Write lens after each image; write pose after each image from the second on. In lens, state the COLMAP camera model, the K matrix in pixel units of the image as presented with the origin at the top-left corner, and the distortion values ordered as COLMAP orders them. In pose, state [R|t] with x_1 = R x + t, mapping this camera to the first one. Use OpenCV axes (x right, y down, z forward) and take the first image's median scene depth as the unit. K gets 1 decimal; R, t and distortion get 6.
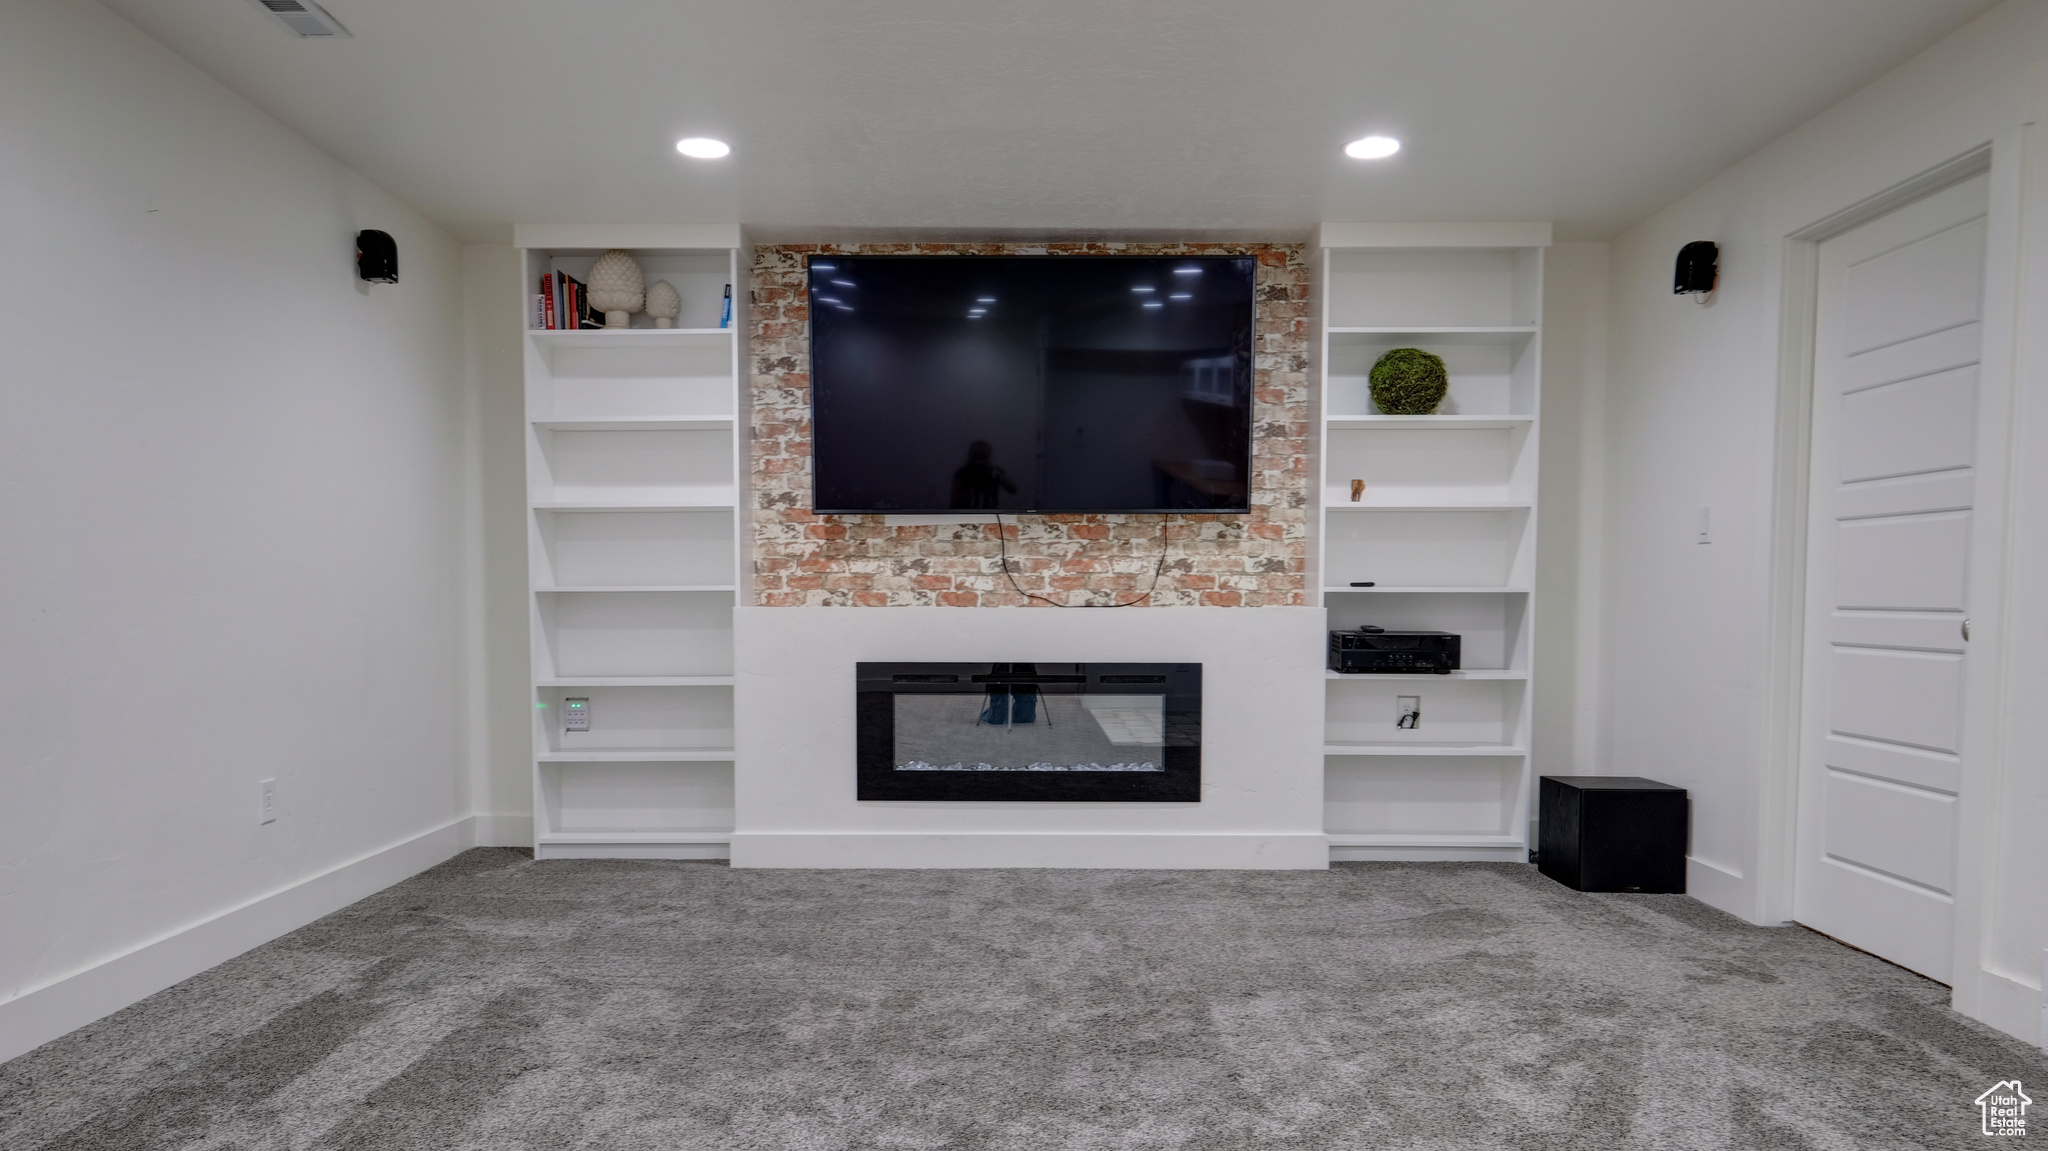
lens RADIAL K [[1361.1, 0, 1008.1], [0, 1361.1, 665.4], [0, 0, 1]] dist [0.042495, 0.000392]
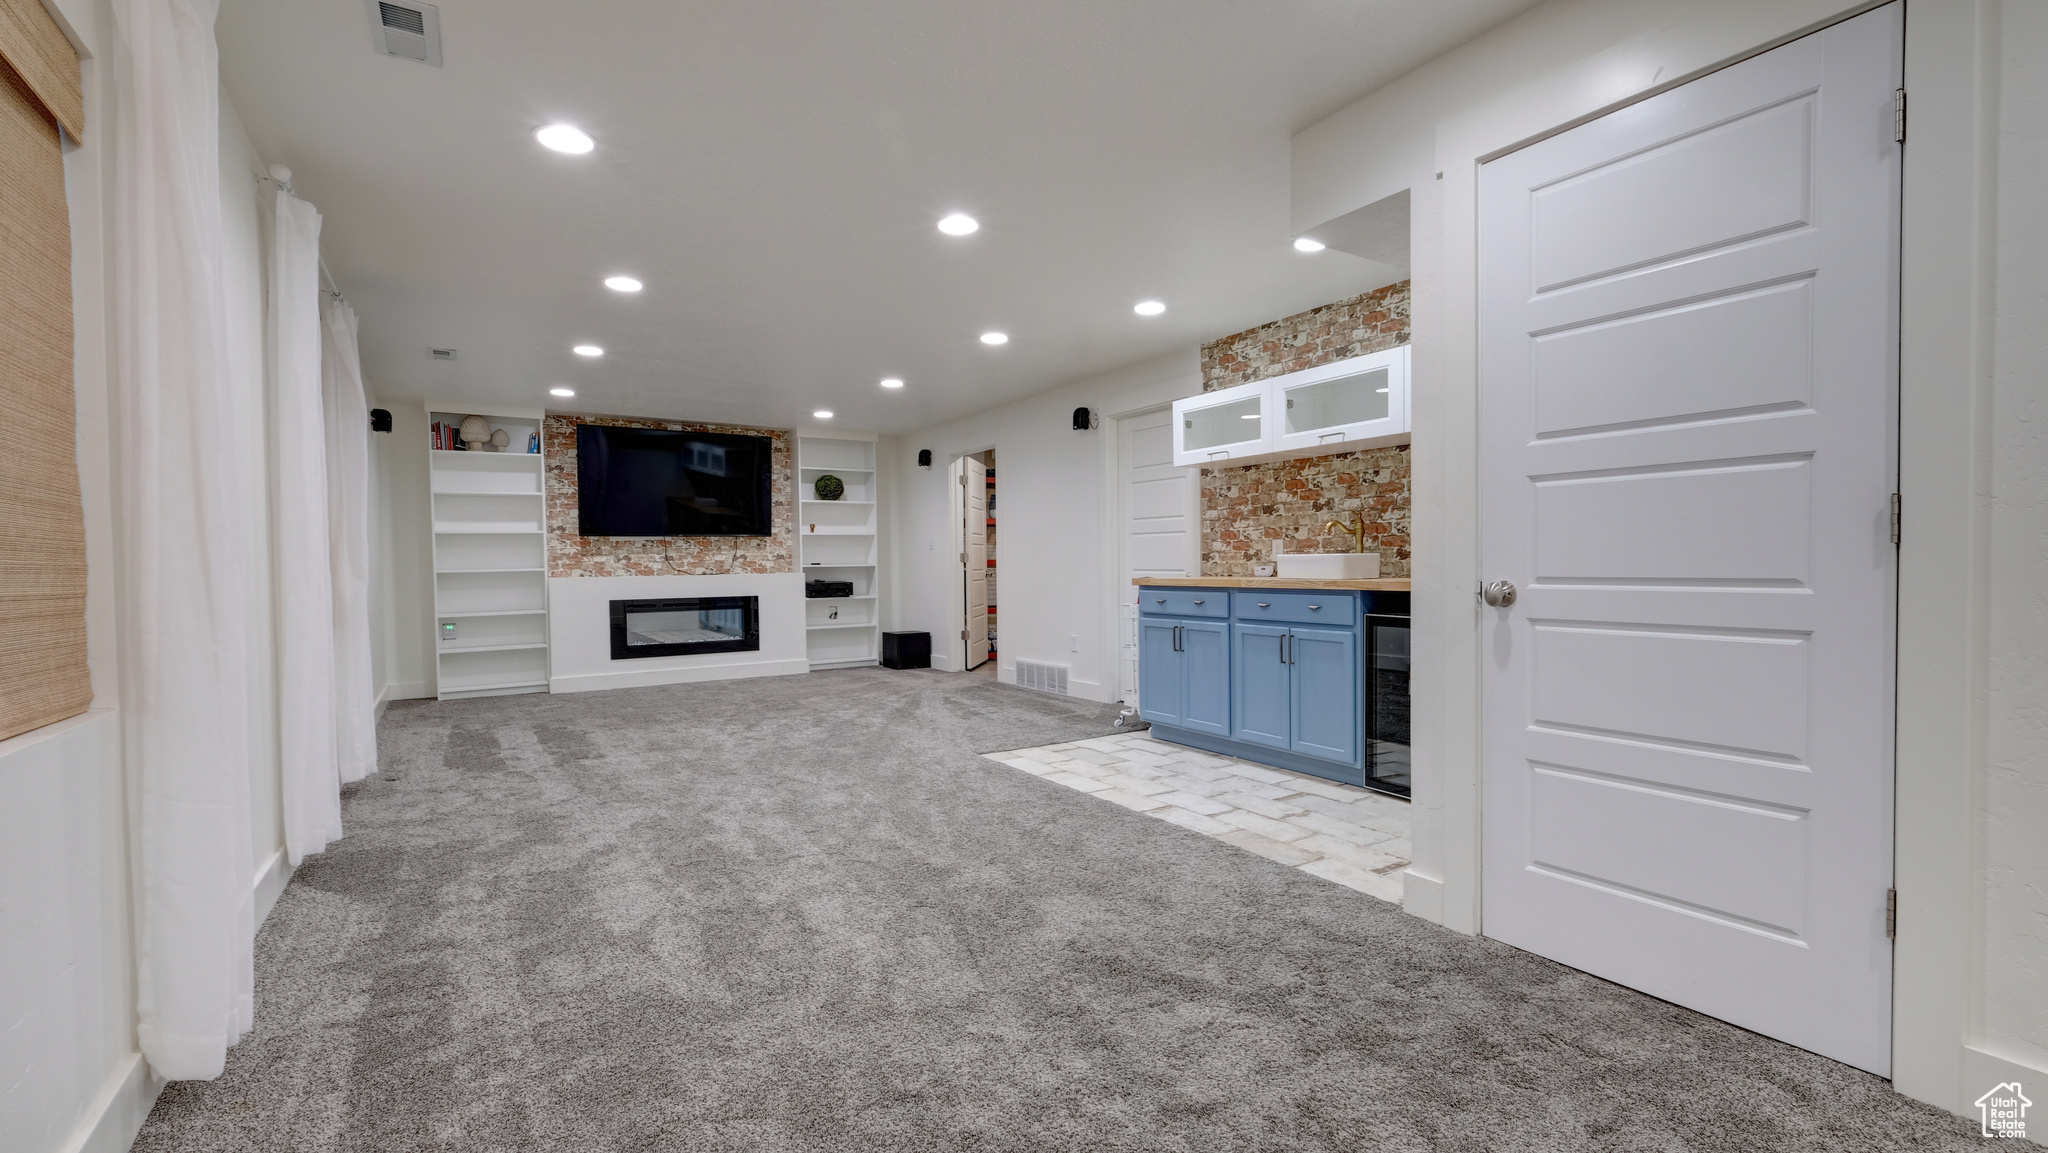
lens RADIAL K [[883.4, 0, 1024.0], [0, 883.4, 576.5], [0, 0, 1]] dist [-0.025117, -0.000273]
pose [[0.842036, -0.021776, 0.538982, -0.310943], [0.041008, 0.998877, -0.023709, 0.020565], [-0.537861, 0.042067, 0.841984, -0.624150]]
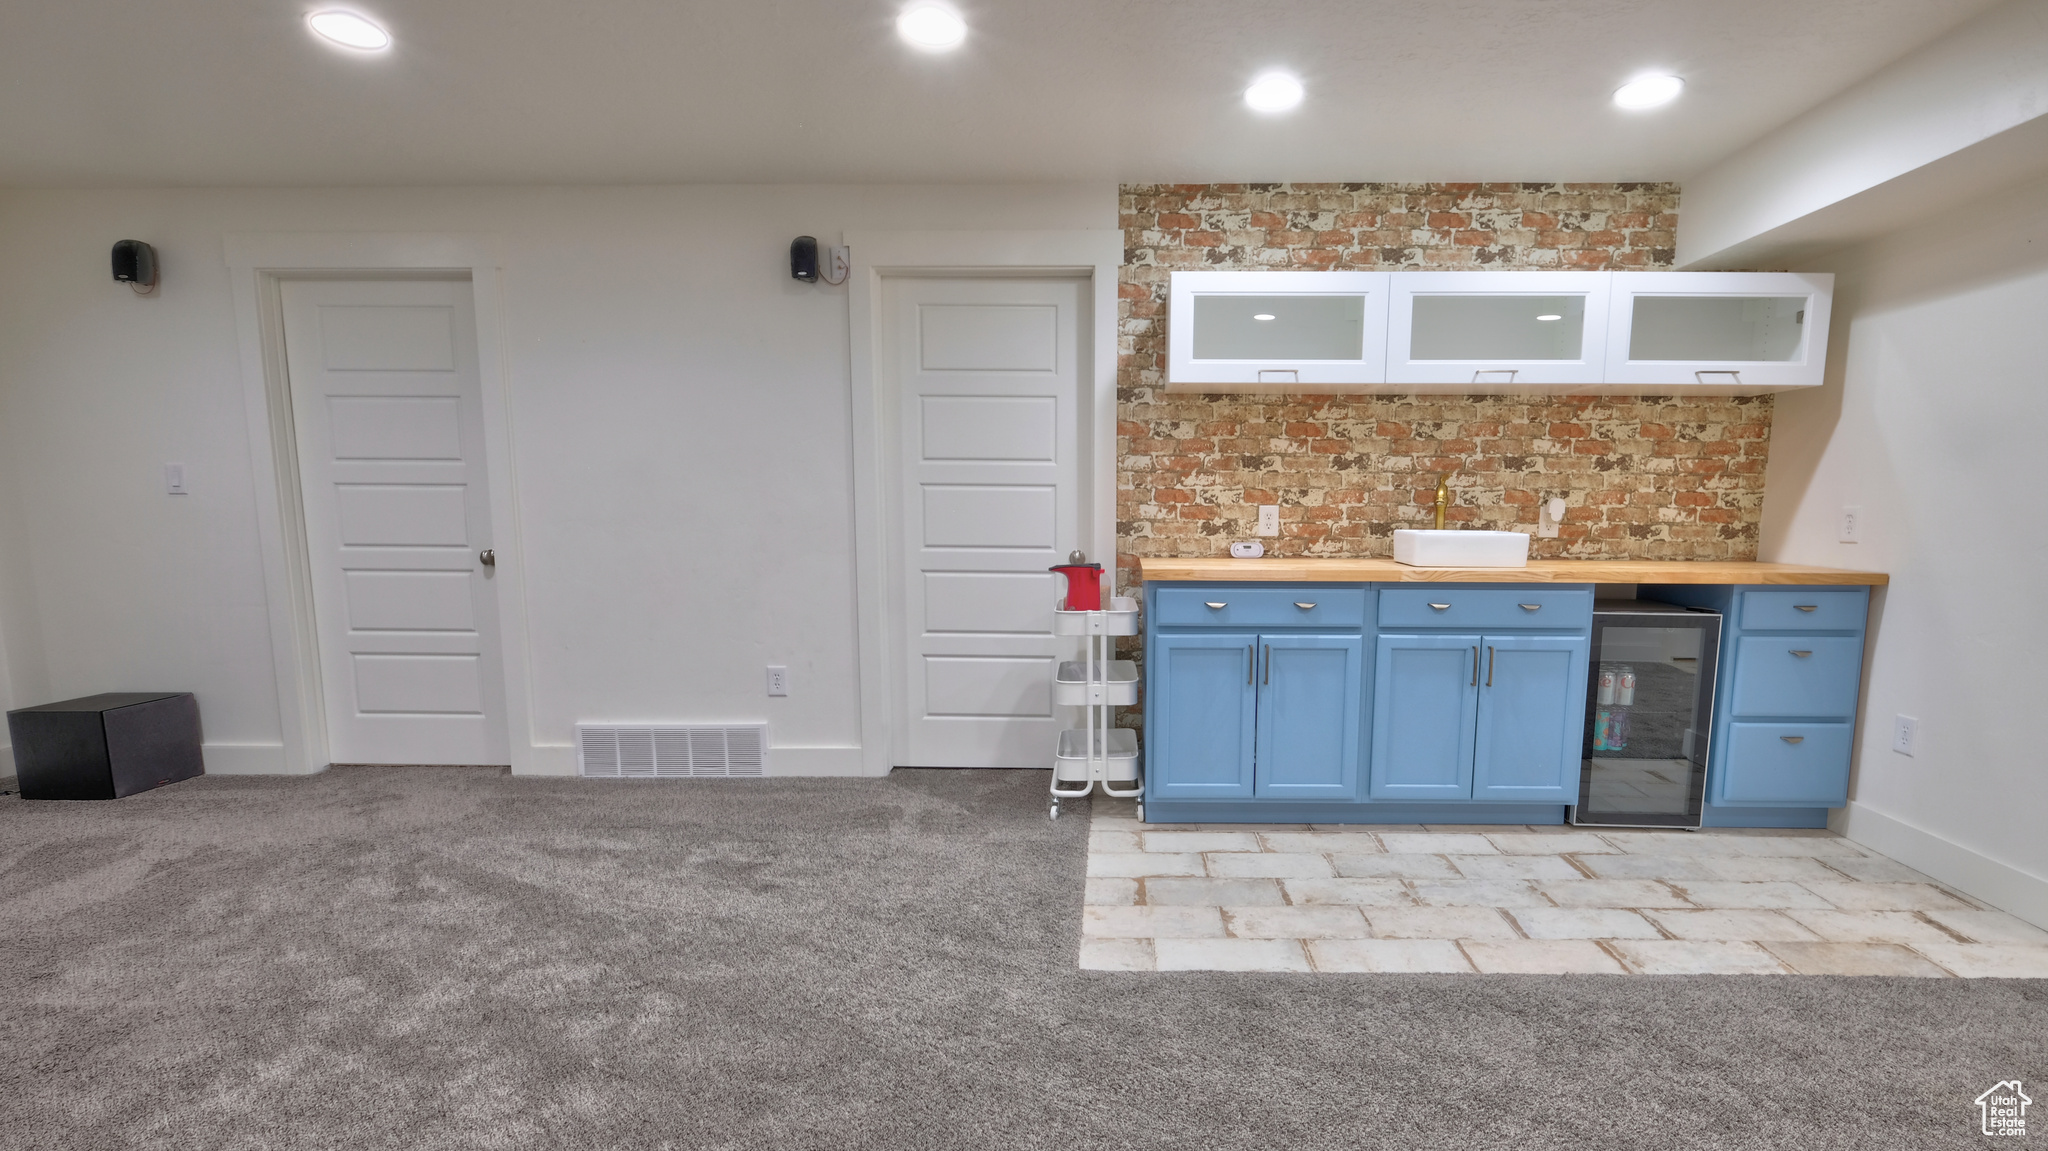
lens RADIAL K [[877.0, 0, 1107.7], [0, 877.0, 625.4], [0, 0, 1]] dist [-0.012537, 0.000033]
pose [[0.001946, -0.129709, 0.991550, -0.246538], [0.044077, 0.990600, 0.129498, -0.031737], [-0.999026, 0.043453, 0.007645, 0.146089]]
